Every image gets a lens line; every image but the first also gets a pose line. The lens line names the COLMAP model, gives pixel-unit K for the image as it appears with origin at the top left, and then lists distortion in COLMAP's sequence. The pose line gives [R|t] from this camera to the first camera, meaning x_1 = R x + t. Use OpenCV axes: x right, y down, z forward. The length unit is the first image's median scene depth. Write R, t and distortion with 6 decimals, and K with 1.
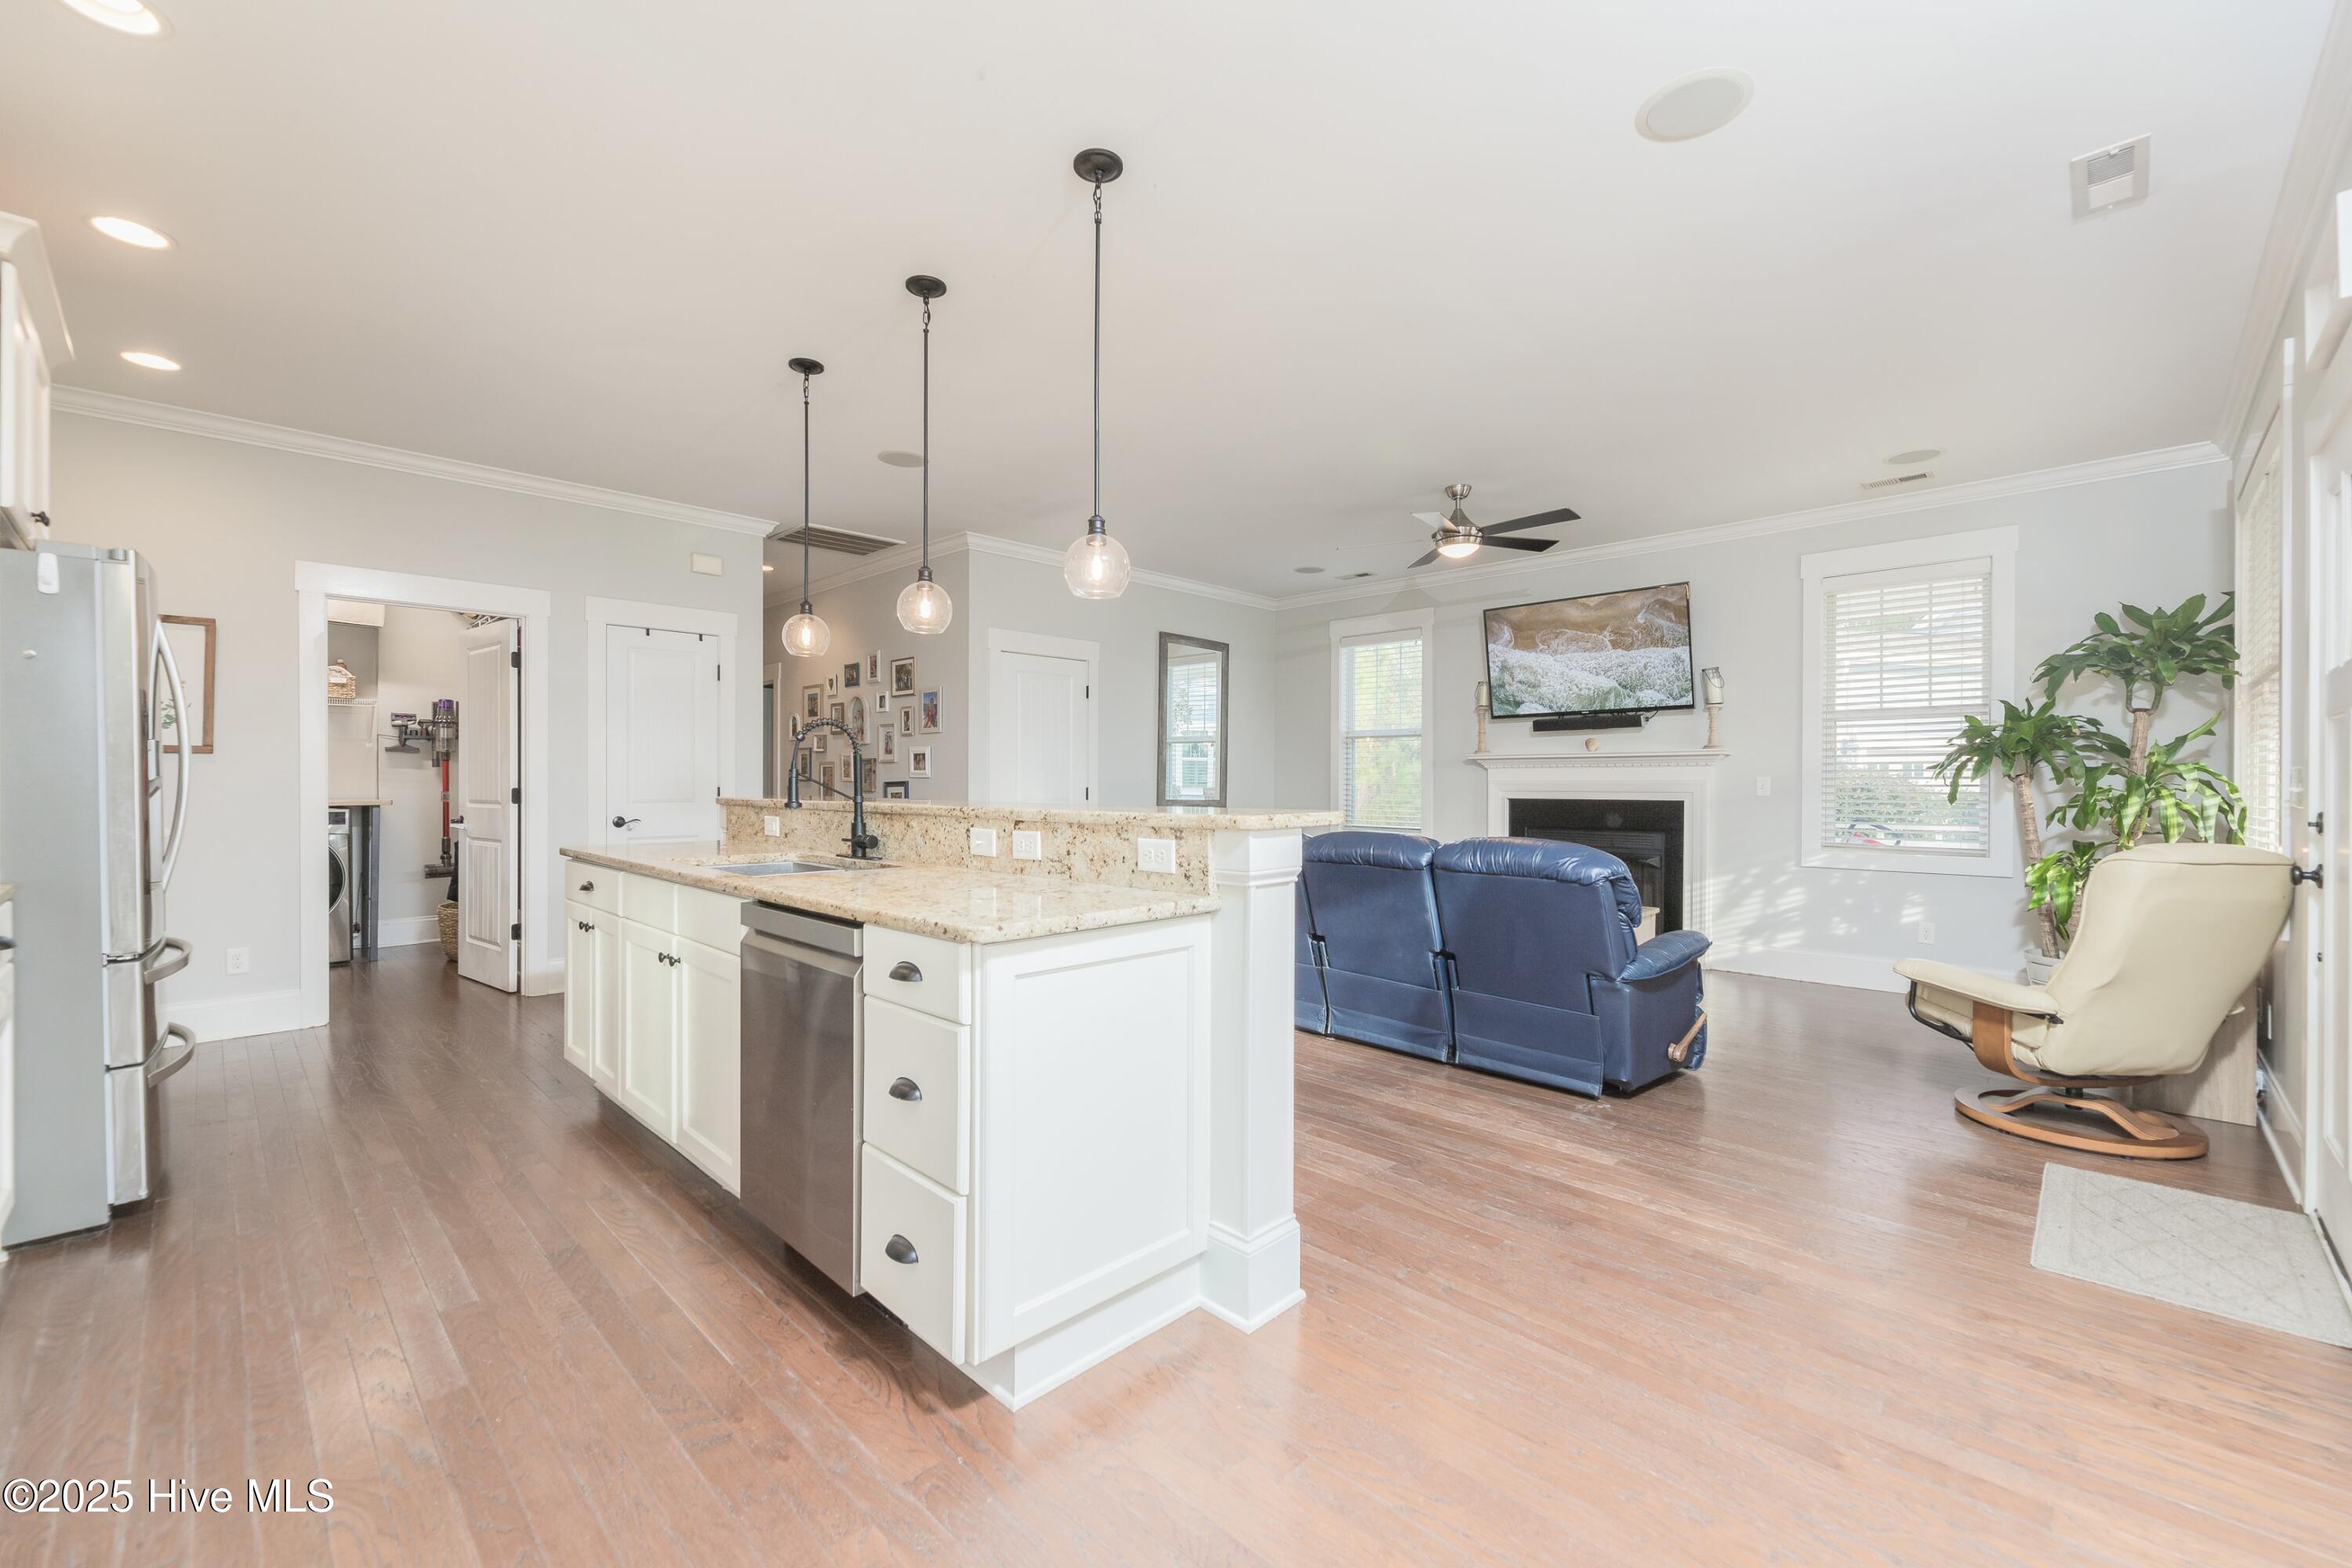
lens RADIAL K [[967.1, 0, 1171.8], [0, 967.1, 783.9], [0, 0, 1]] dist [0.000153, 0.000212]
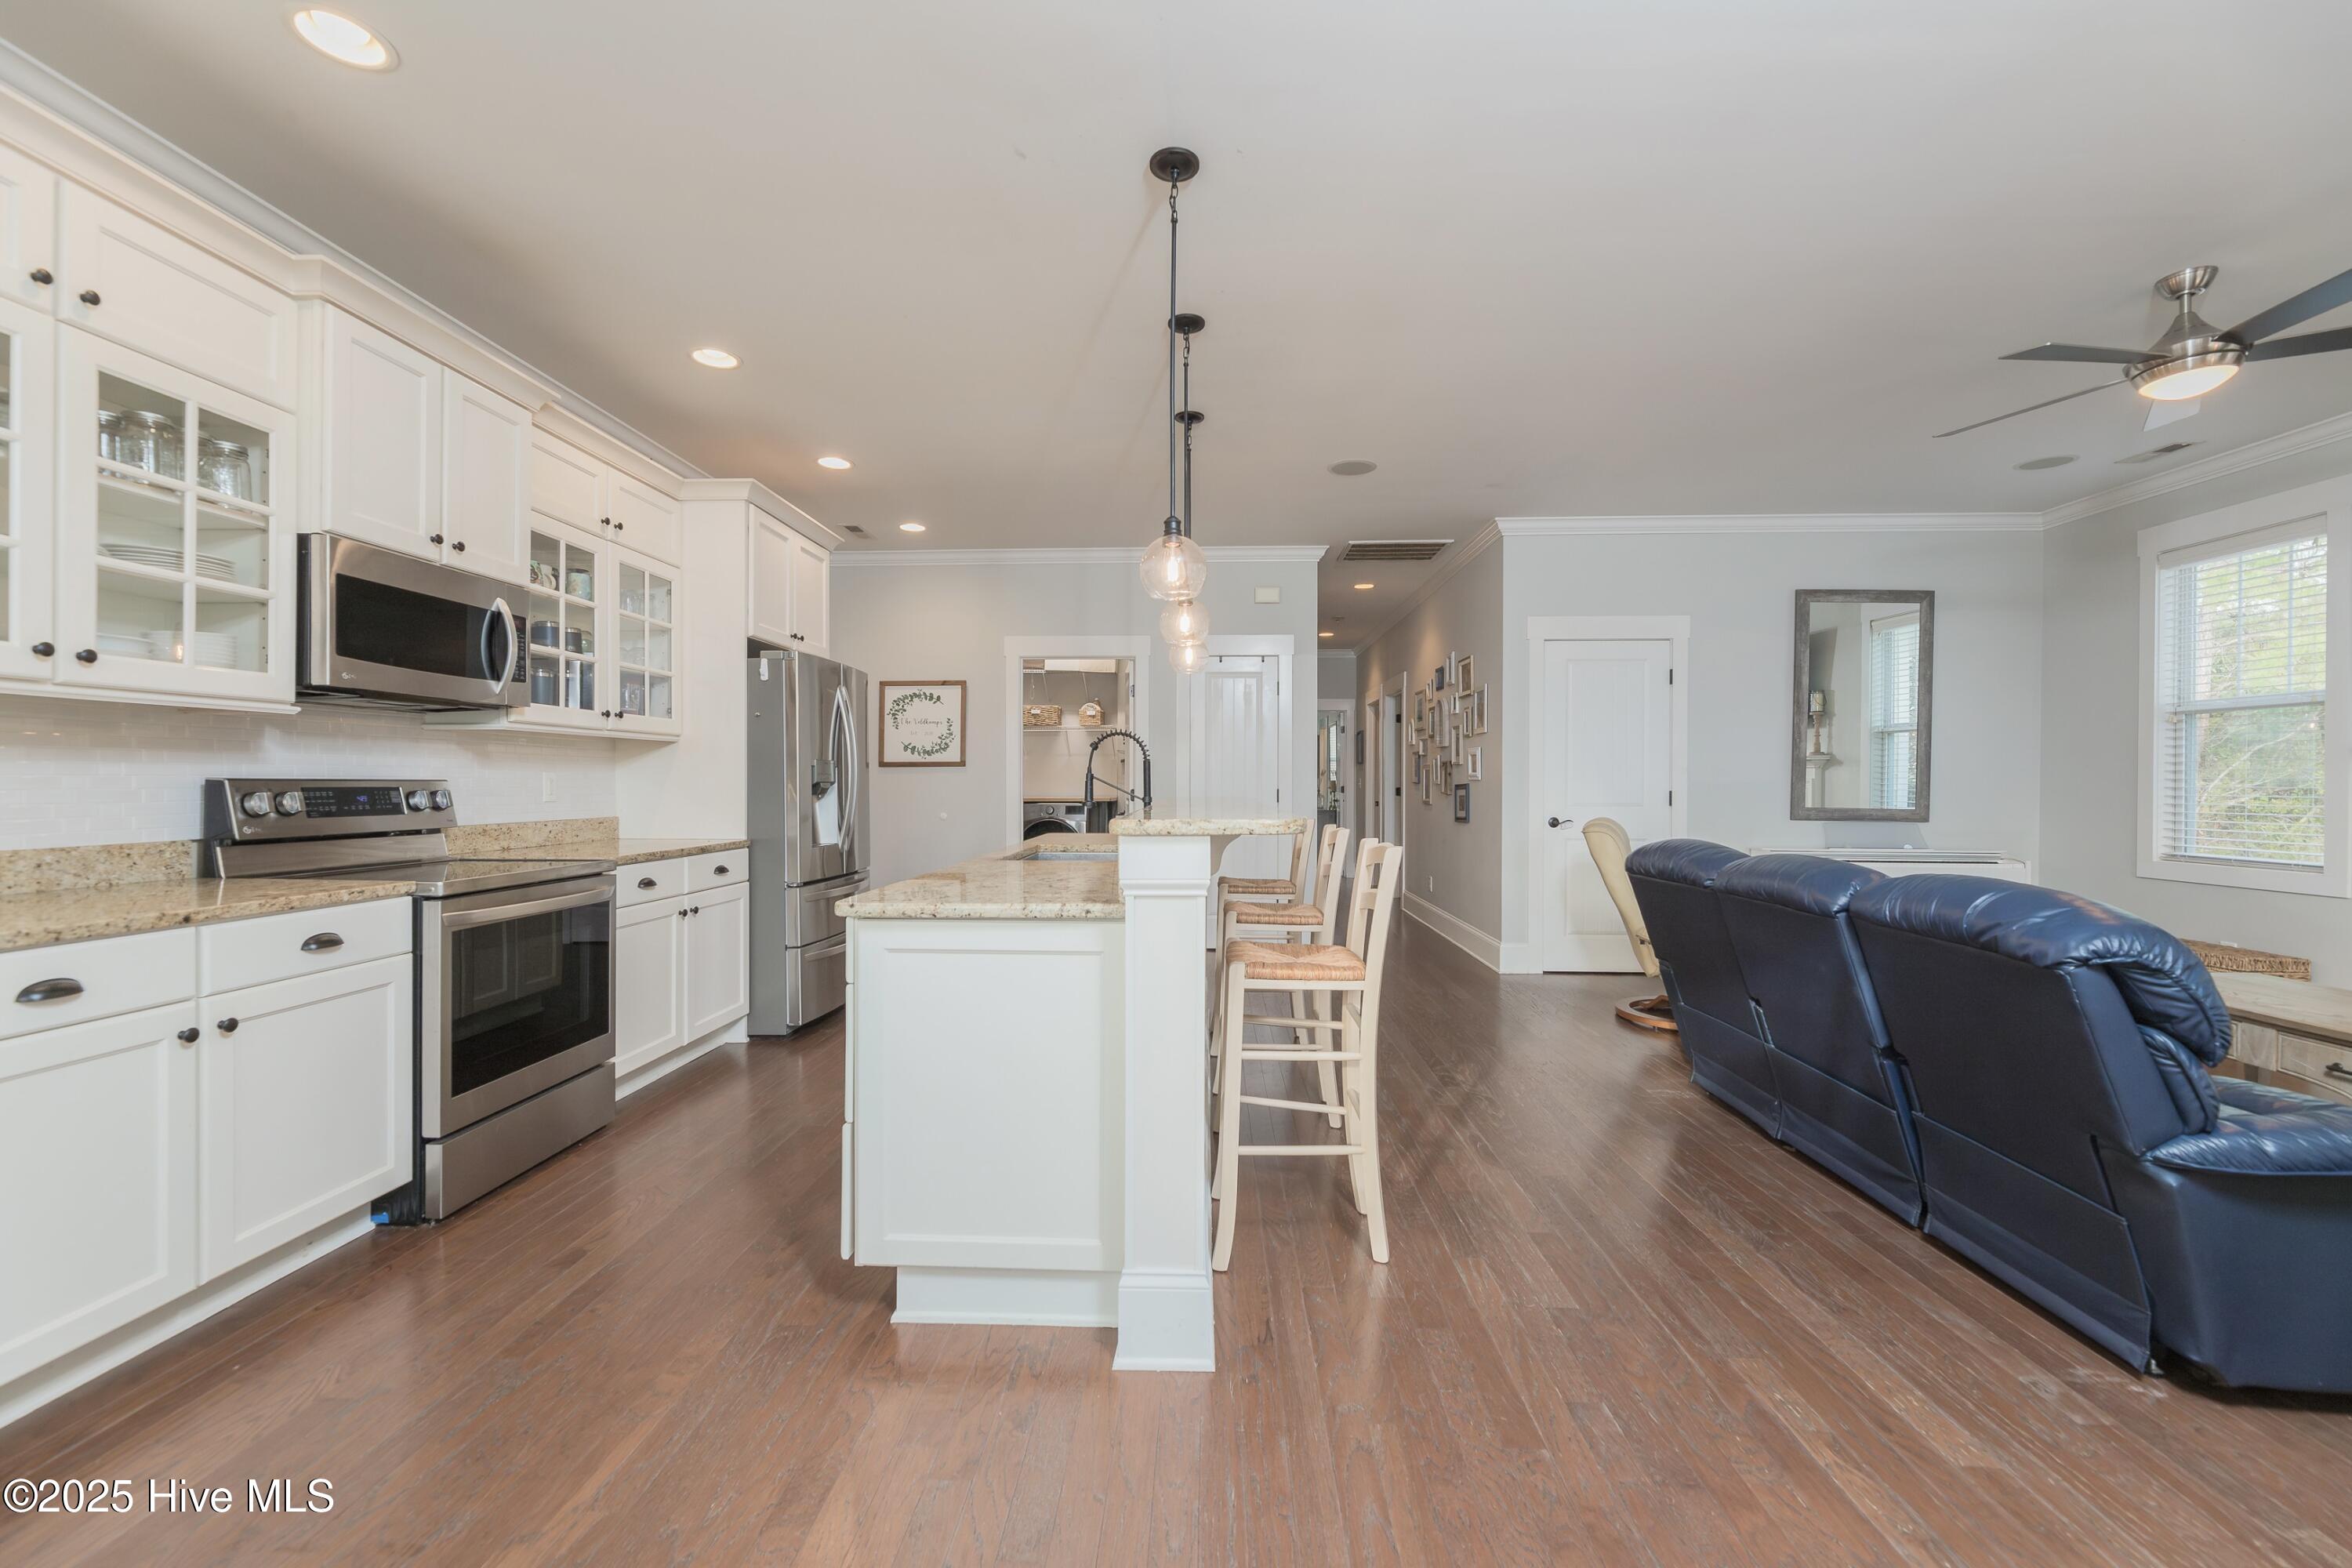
lens RADIAL K [[967.1, 0, 1170.3], [0, 967.1, 787.0], [0, 0, 1]] dist [0.000153, 0.000212]
pose [[0.670791, 0.001579, -0.741644, 0.354543], [-0.001432, 0.999999, 0.000834, 0.000222], [0.741645, 0.000502, 0.670793, 0.178294]]
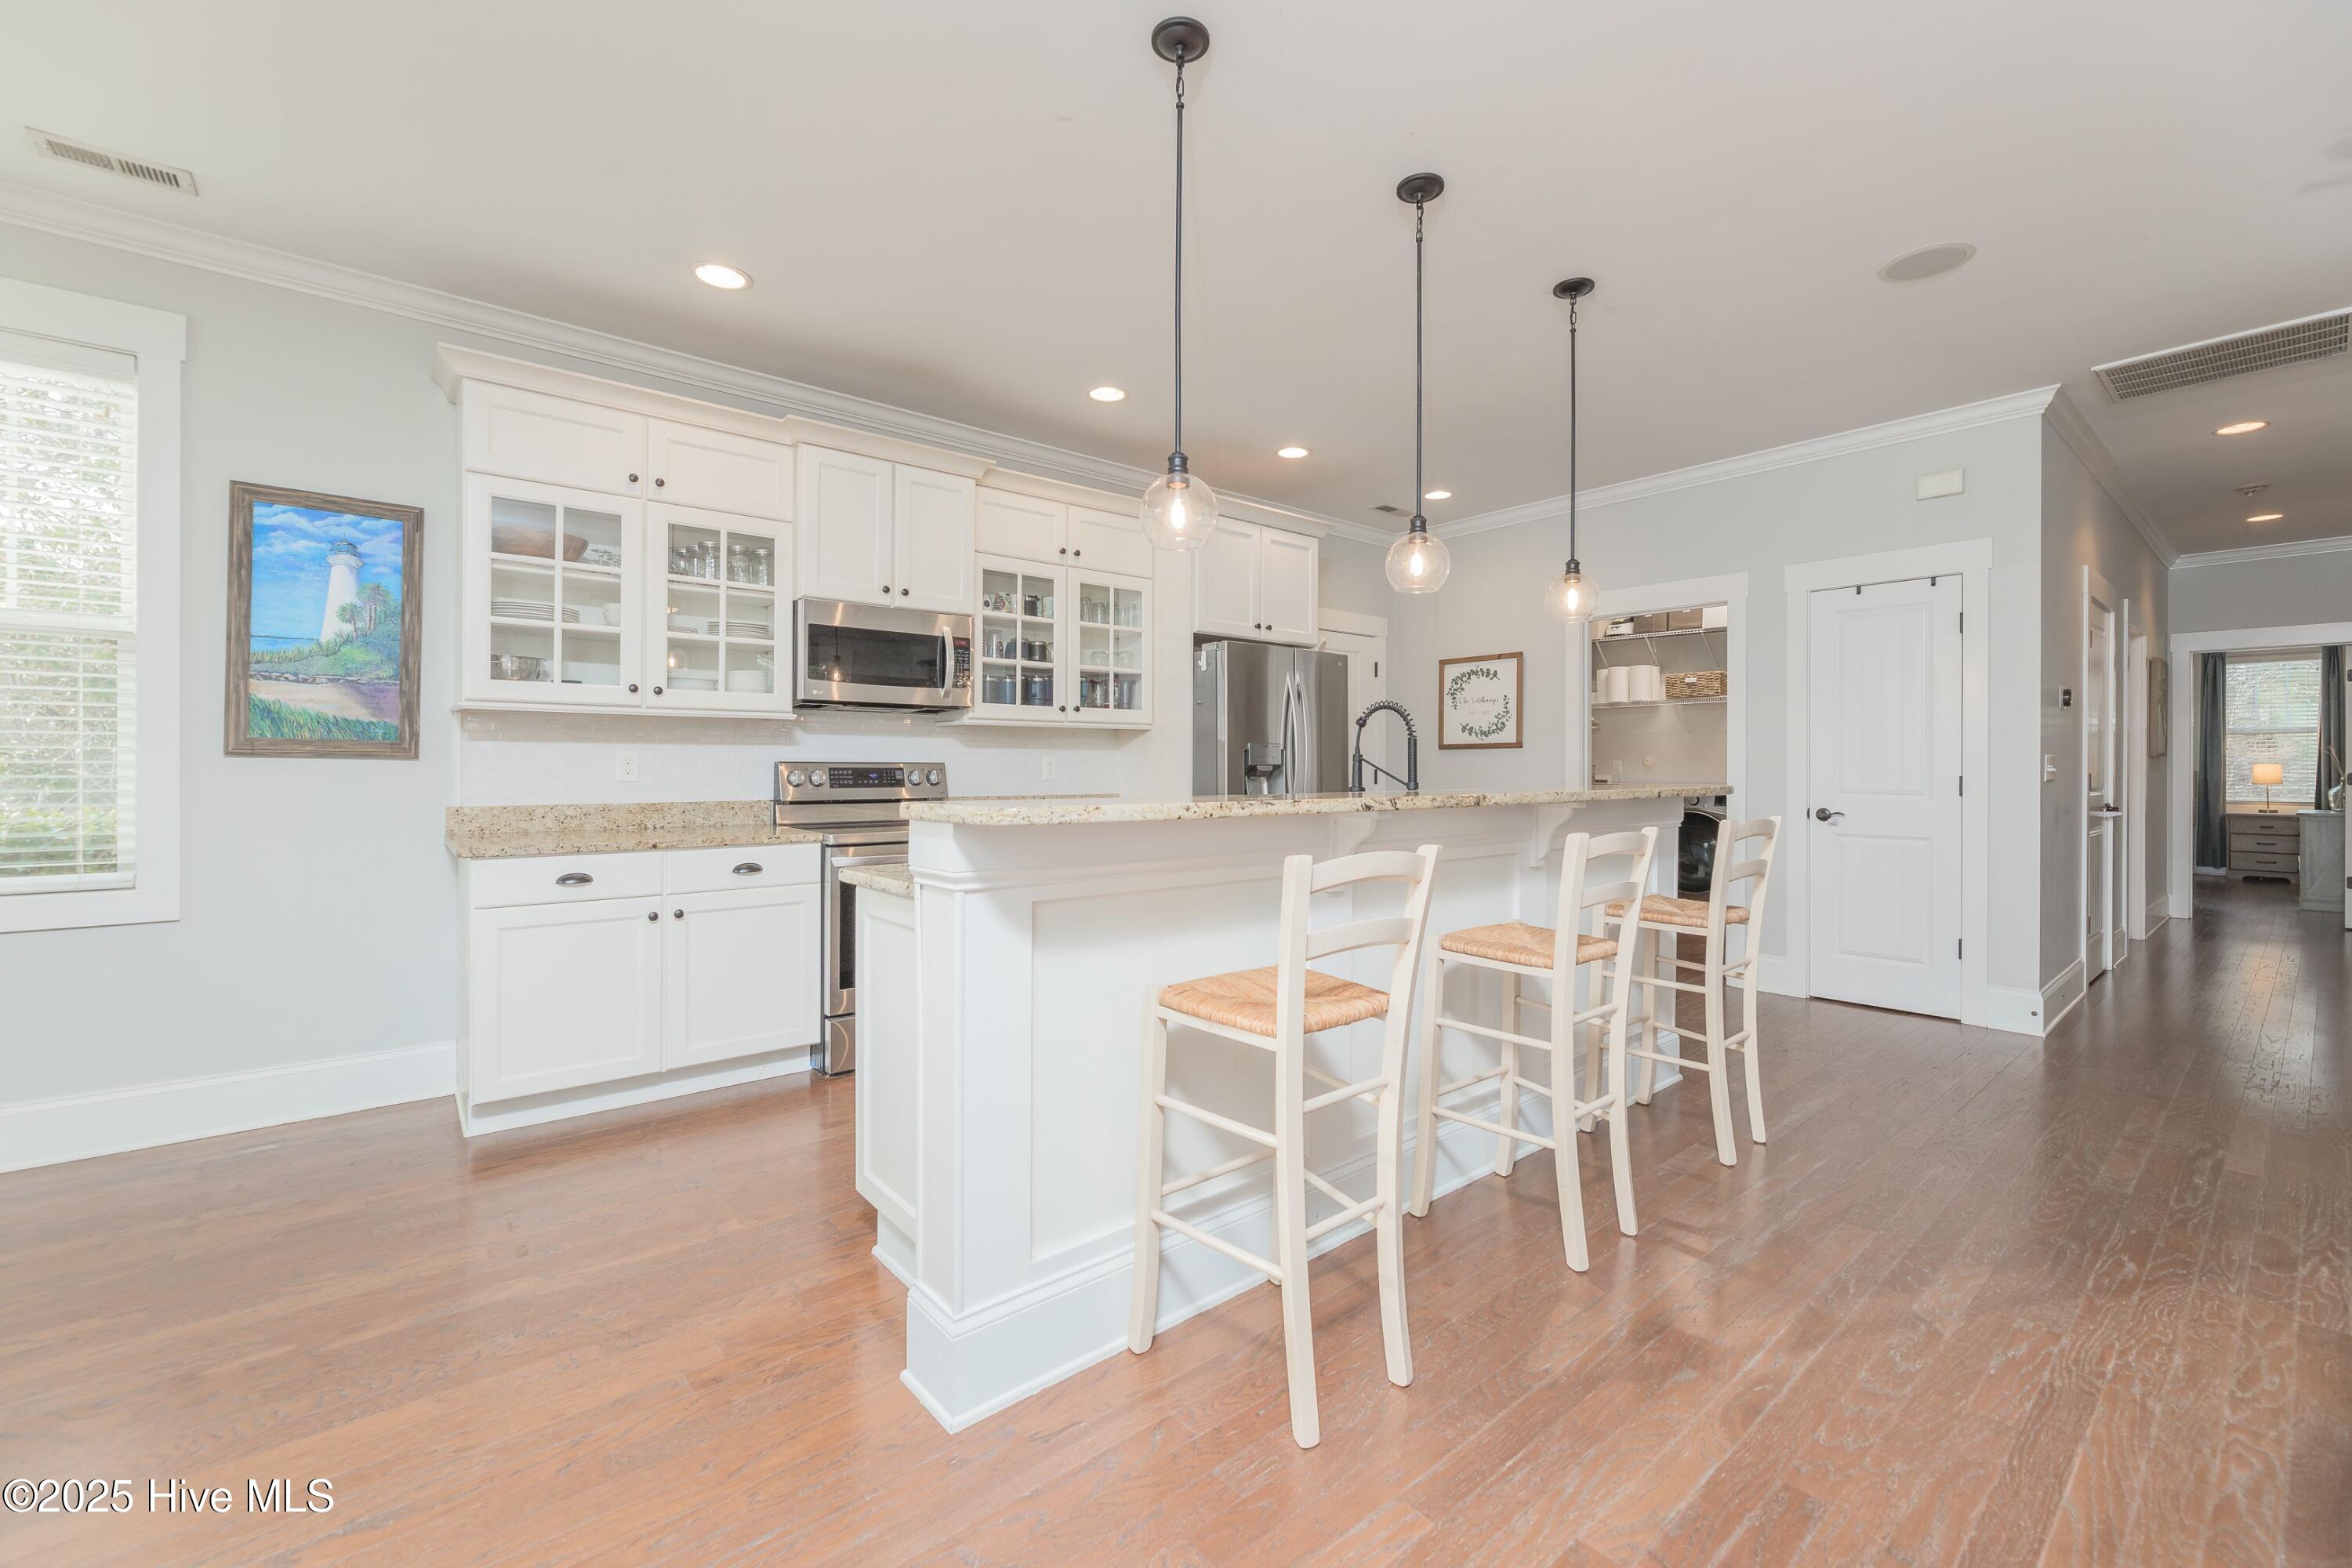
lens RADIAL K [[967.1, 0, 1178.8], [0, 967.1, 767.4], [0, 0, 1]] dist [0.000153, 0.000212]
pose [[-0.098173, 0.000059, -0.995169, 0.411618], [-0.005343, 0.999986, 0.000586, -0.000690], [0.995155, 0.005375, -0.098171, 0.583276]]
